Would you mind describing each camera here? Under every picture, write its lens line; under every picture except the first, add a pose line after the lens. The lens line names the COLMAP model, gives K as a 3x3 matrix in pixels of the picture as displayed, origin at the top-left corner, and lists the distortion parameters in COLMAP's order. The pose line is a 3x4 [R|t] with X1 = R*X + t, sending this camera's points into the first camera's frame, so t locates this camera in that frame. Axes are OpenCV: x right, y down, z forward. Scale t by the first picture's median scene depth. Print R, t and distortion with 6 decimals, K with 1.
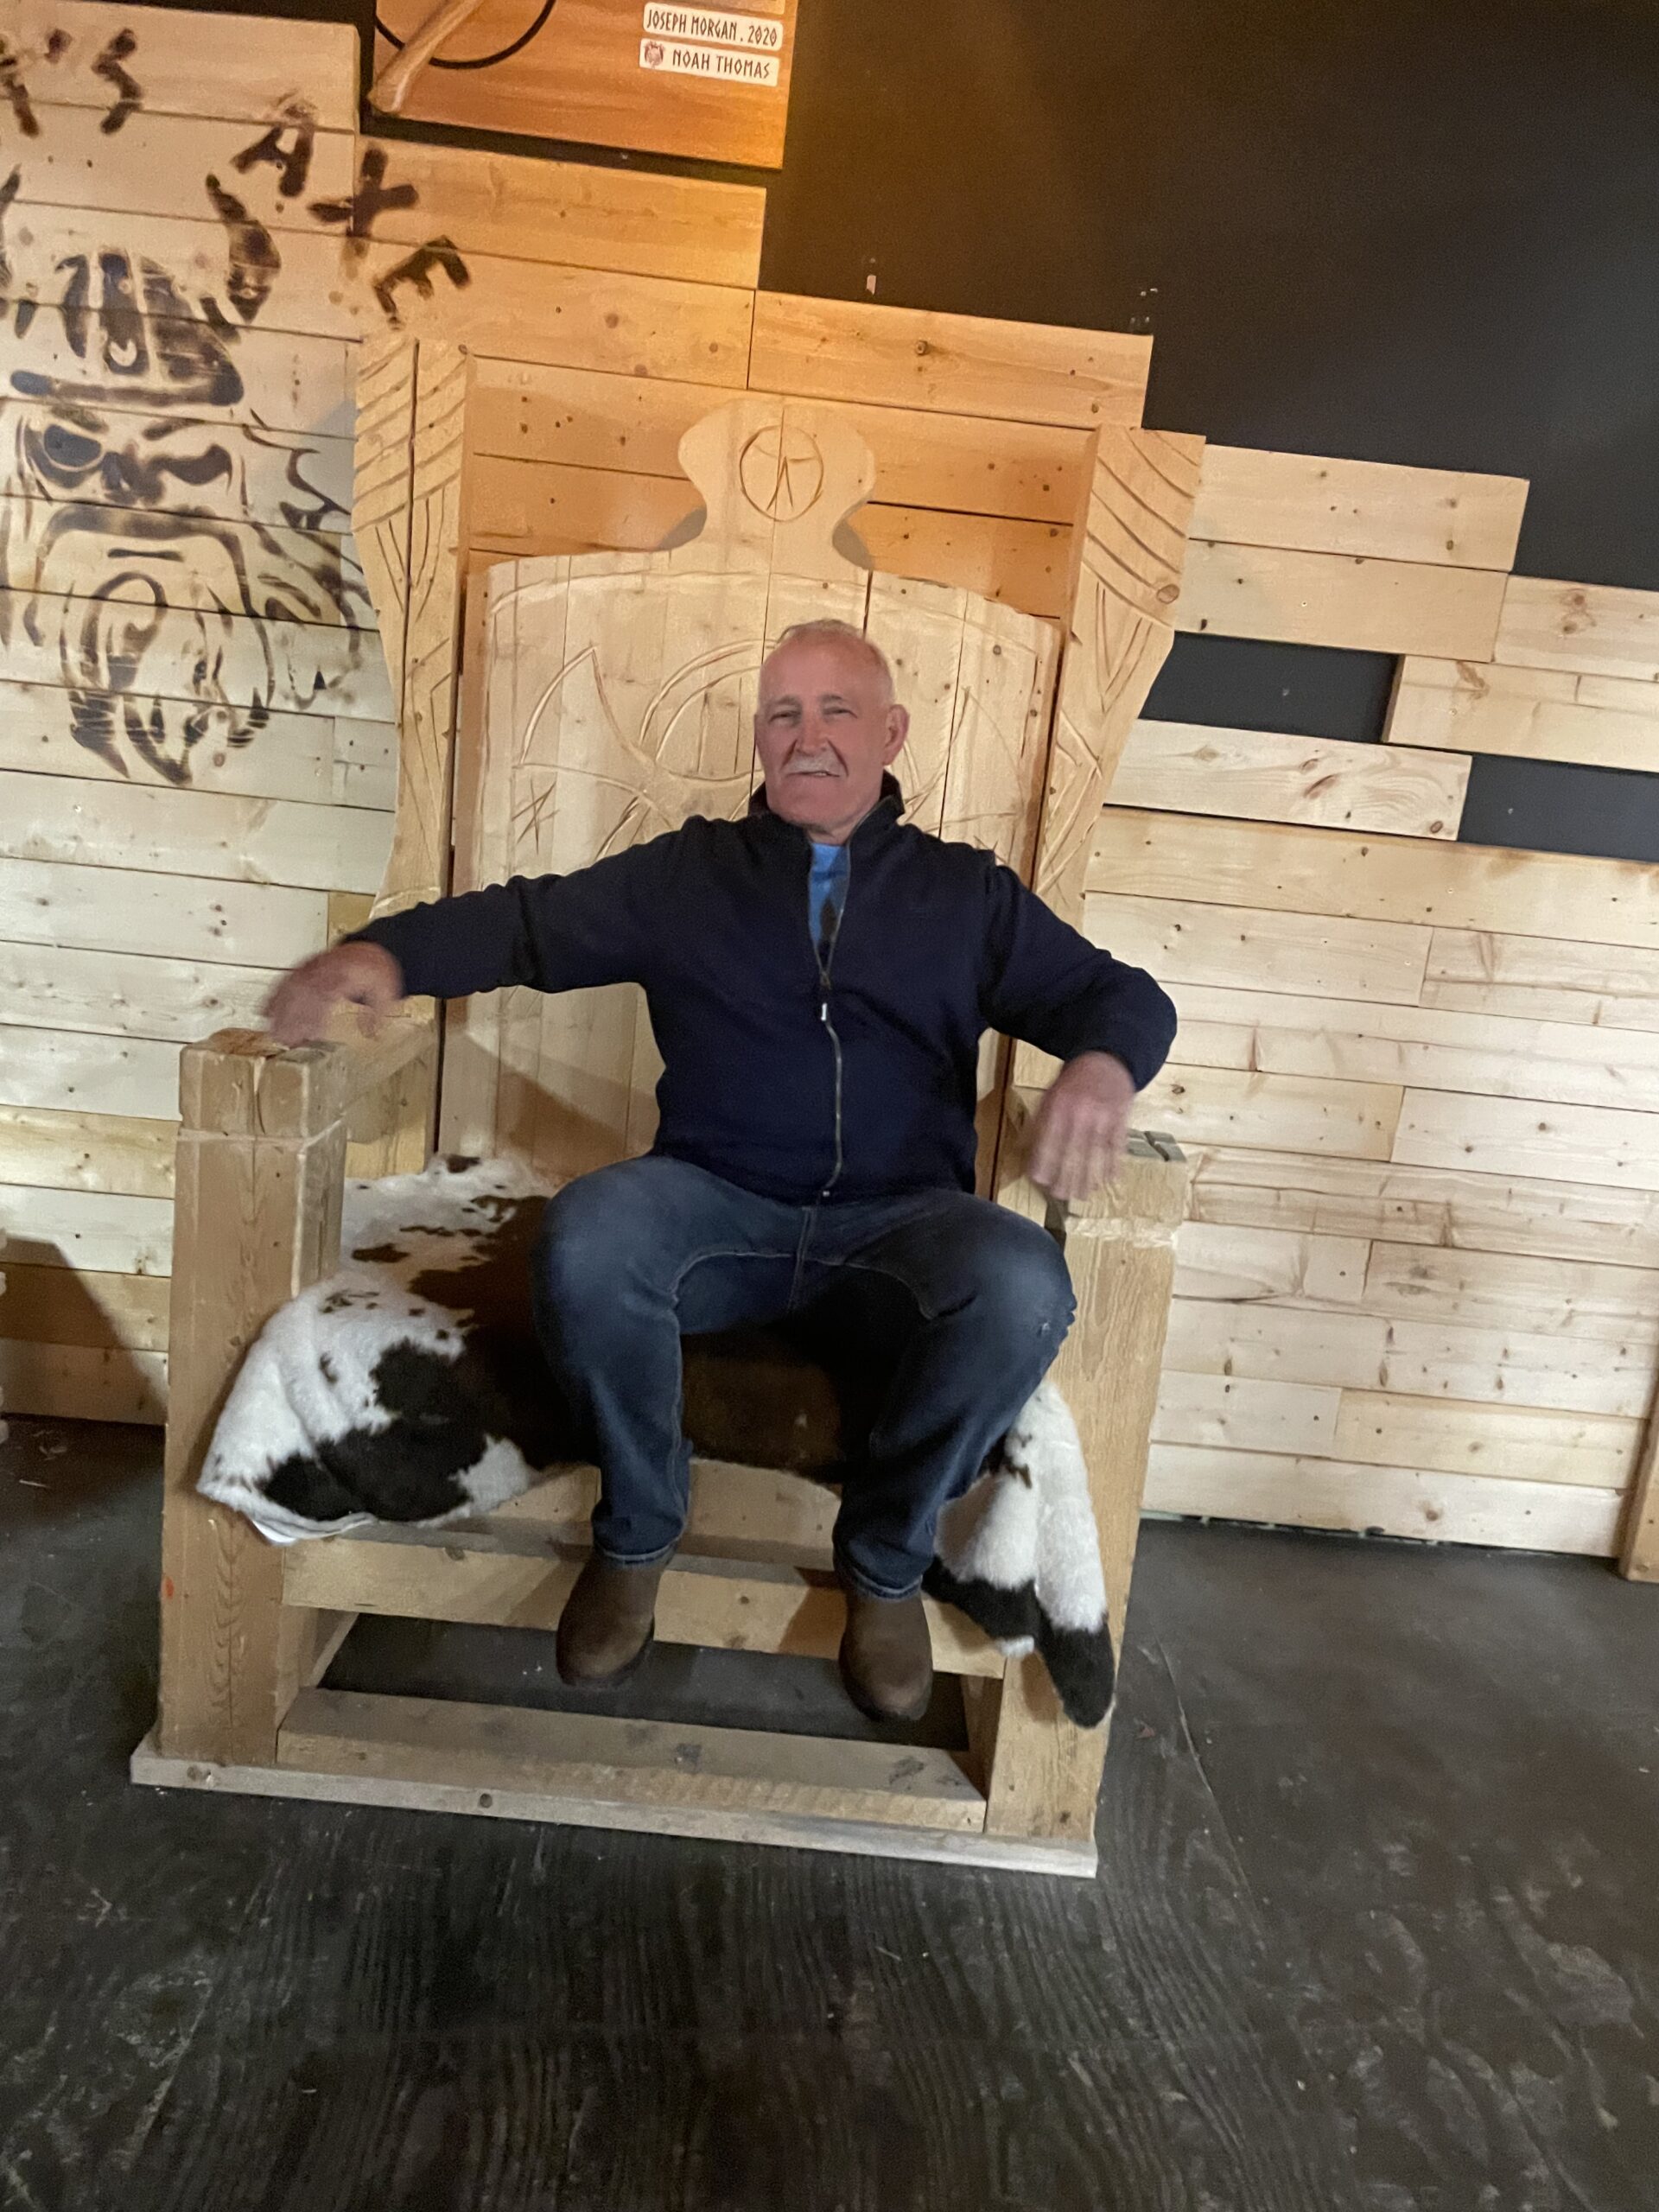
lens RADIAL K [[1676.4, 0, 827.5], [0, 1676.4, 1083.0], [0, 0, 1]] dist [0.097962, -0.128617]
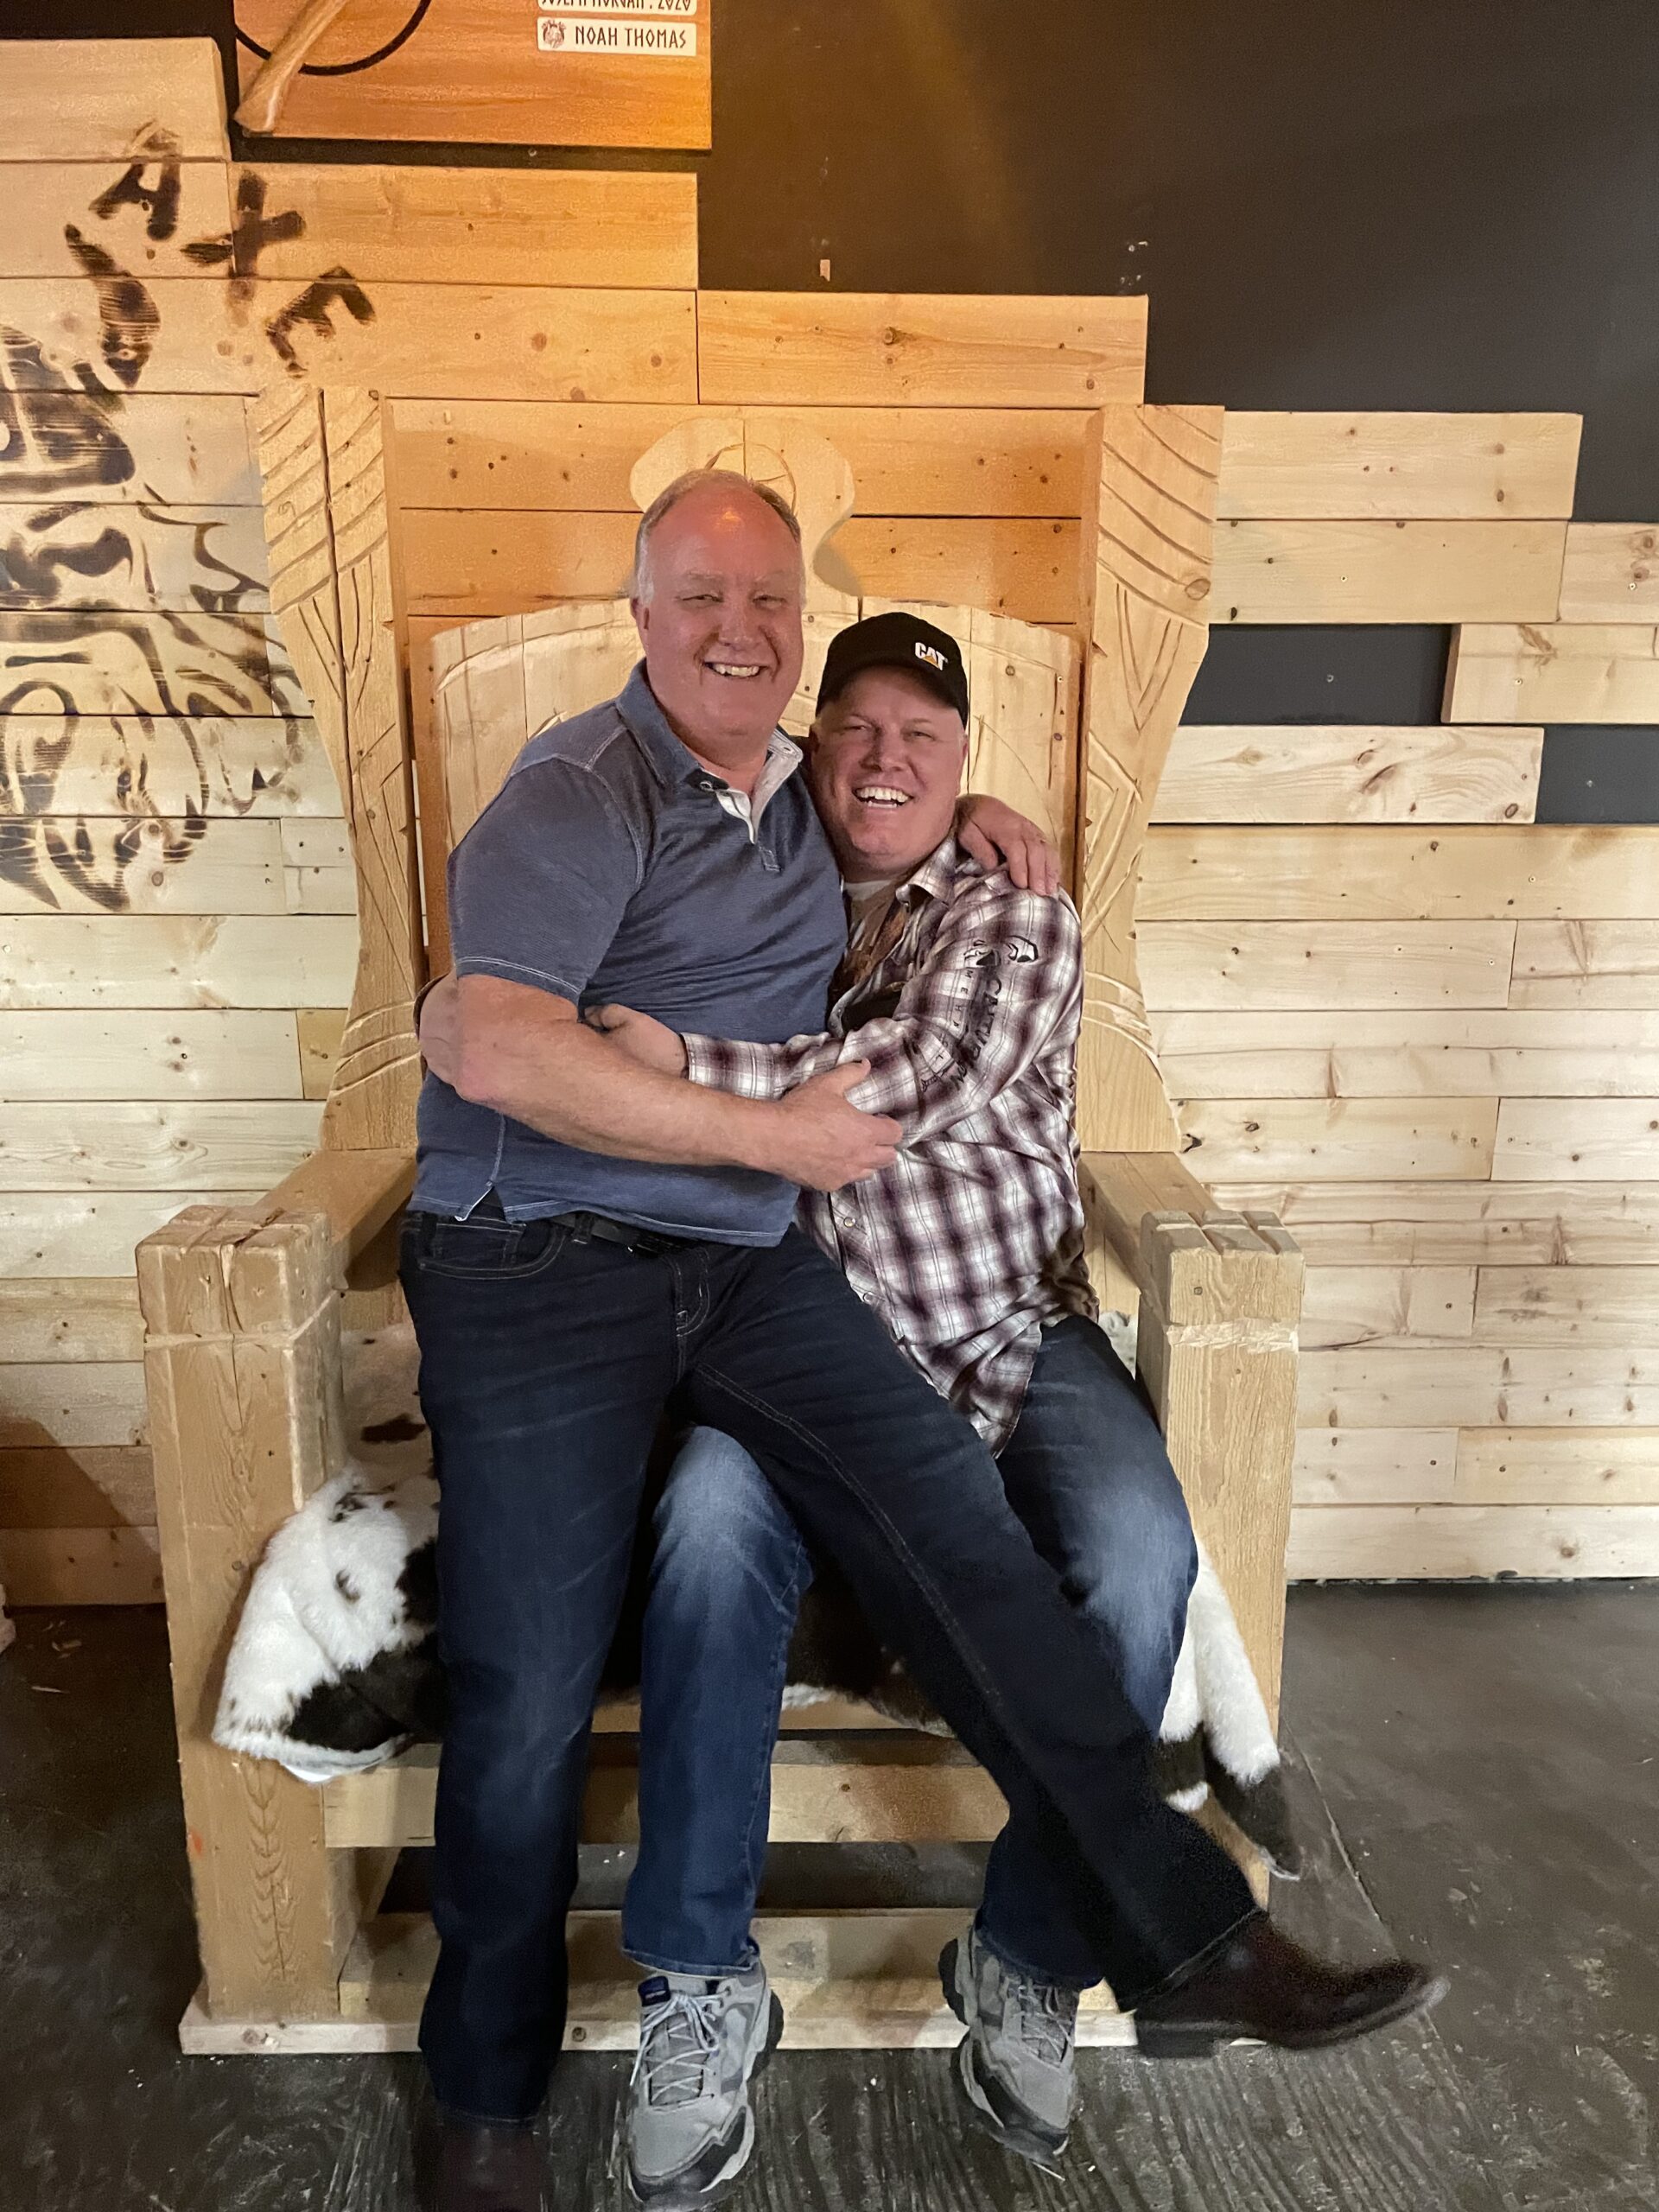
lens RADIAL K [[1676.4, 0, 845.5], [0, 1676.4, 1116.9], [0, 0, 1]] dist [0.097962, -0.128617]
pose [[0.994501, -0.104724, 0.001247, -0.011249], [0.104648, 0.994118, 0.027897, -0.055143], [-0.004161, -0.027613, 0.999610, 0.102292]]
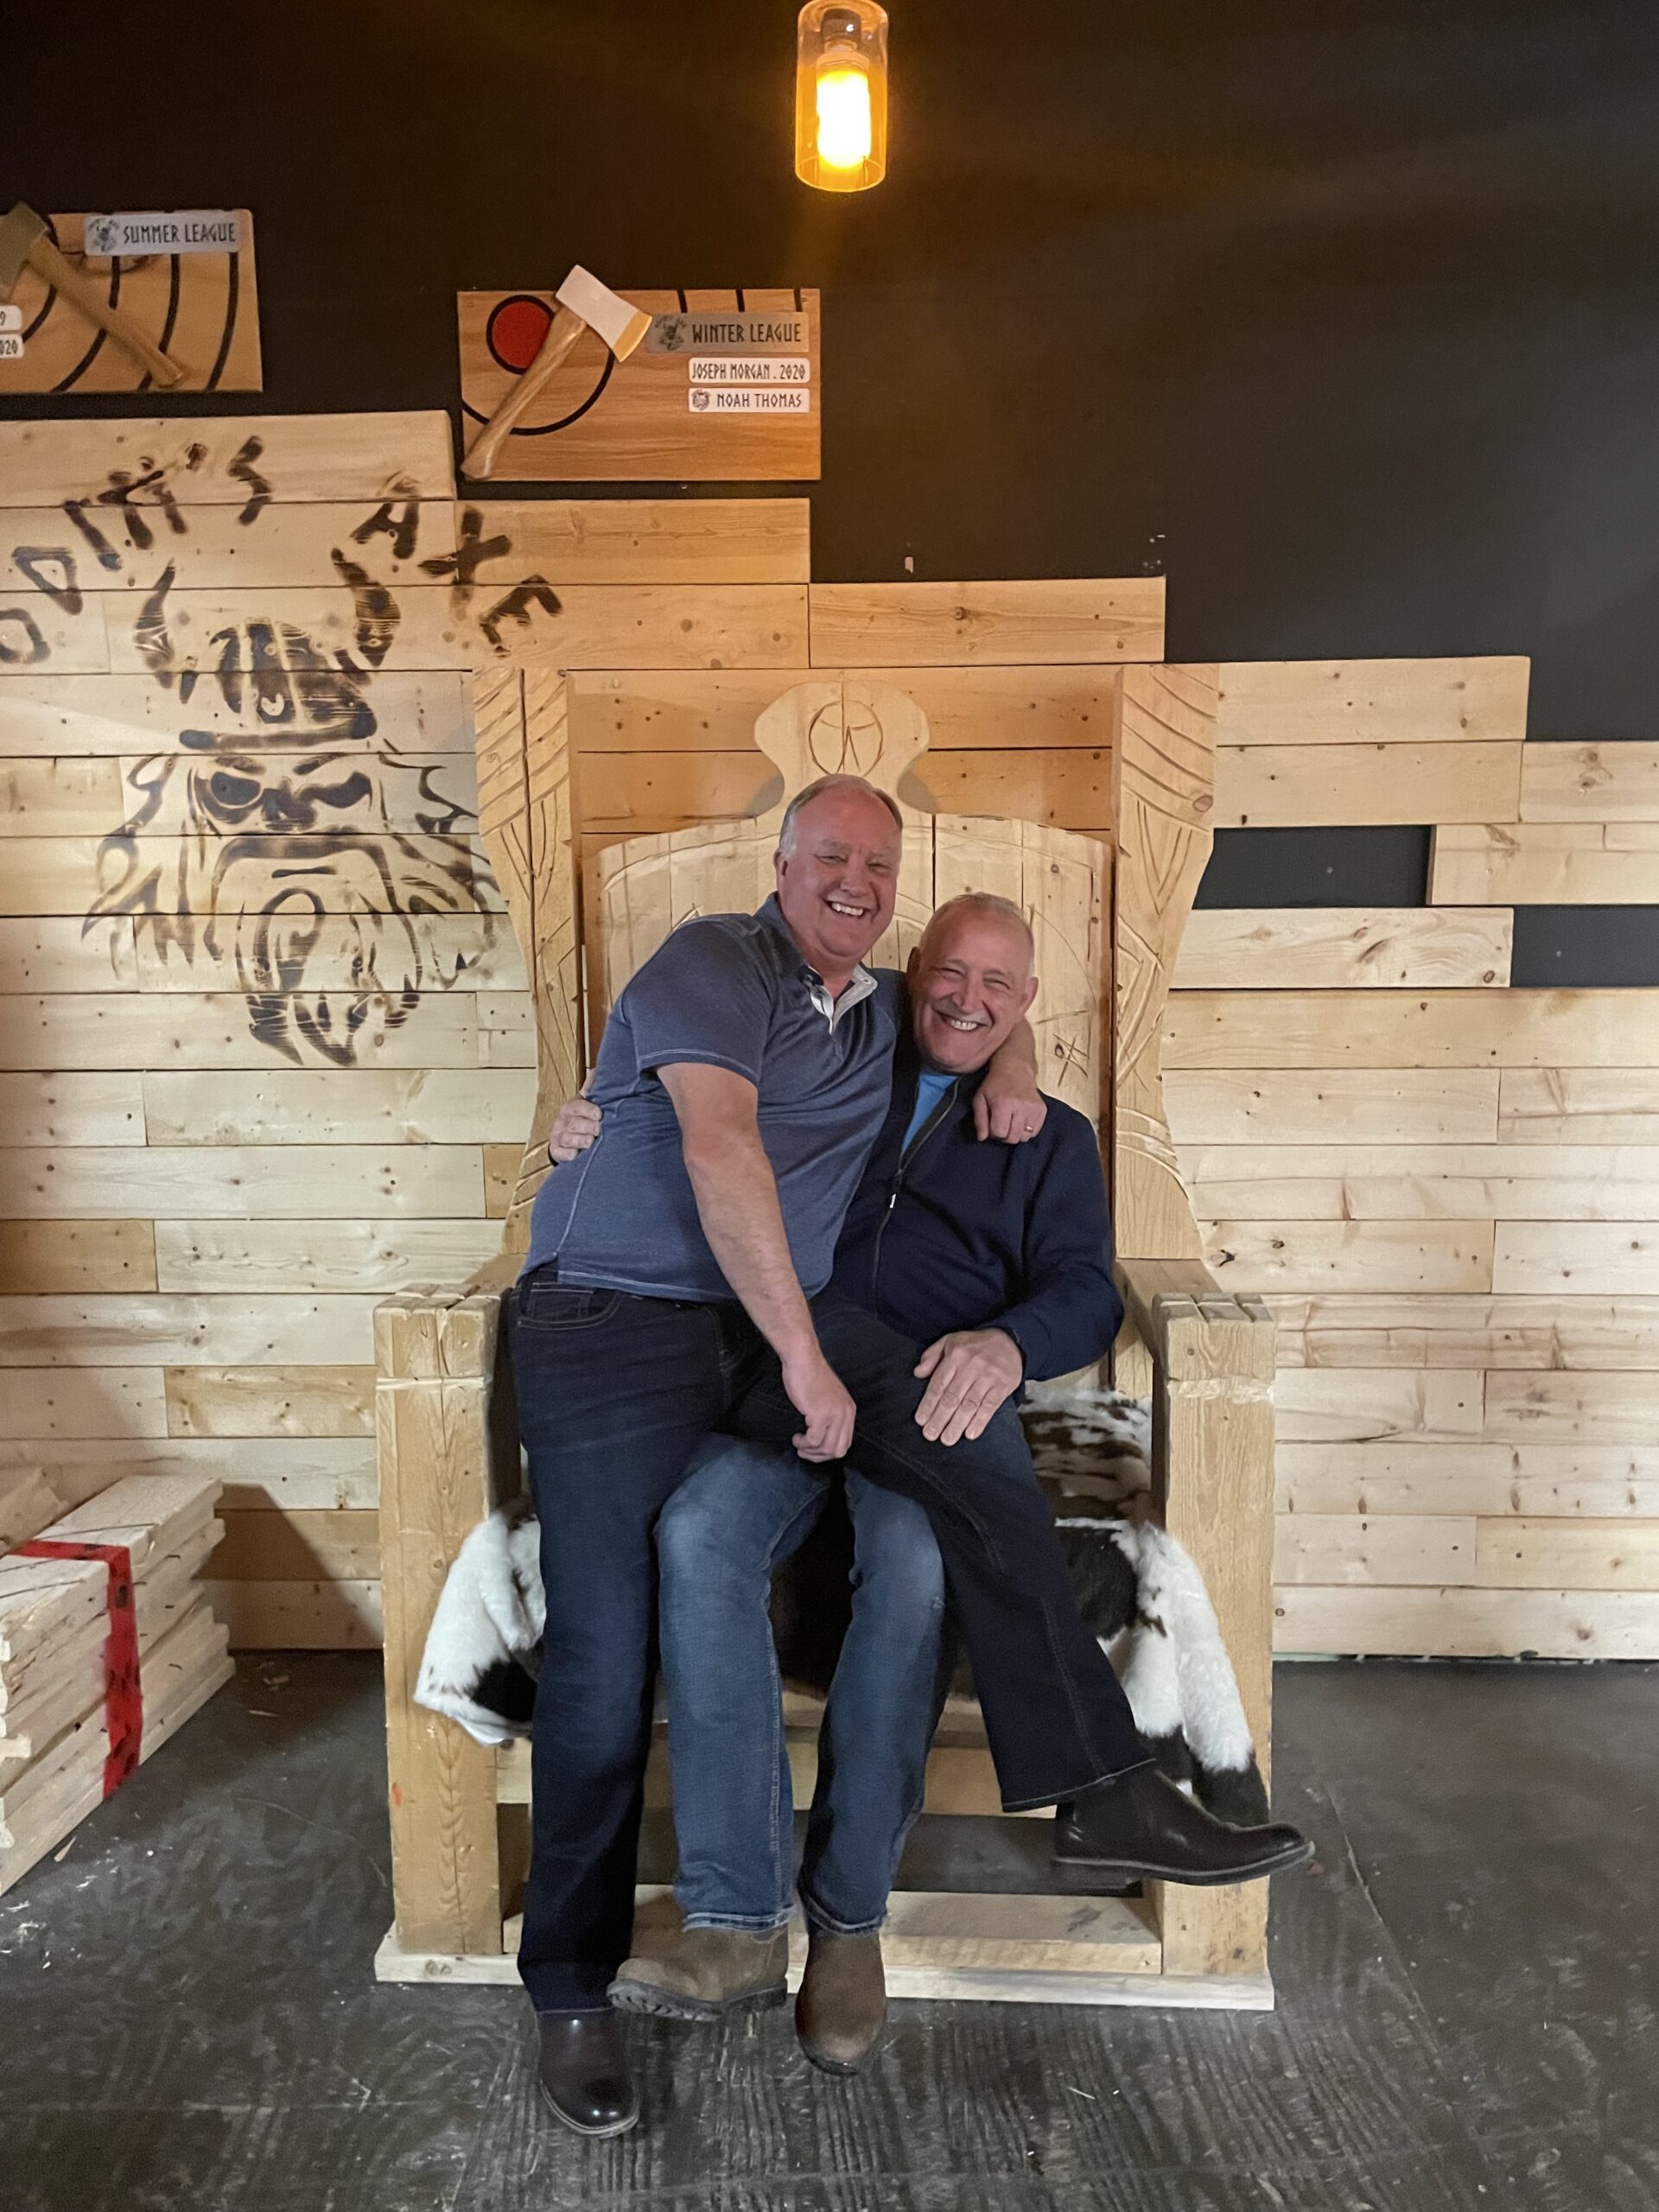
lens RADIAL K [[1676.4, 0, 845.3], [0, 1676.4, 1111.8], [0, 0, 1]] dist [0.097962, -0.128617]
pose [[0.992012, -0.106781, -0.067163, 0.020405], [0.100811, 0.991116, -0.086756, -0.015556], [0.075830, 0.079293, 0.993963, -0.093527]]
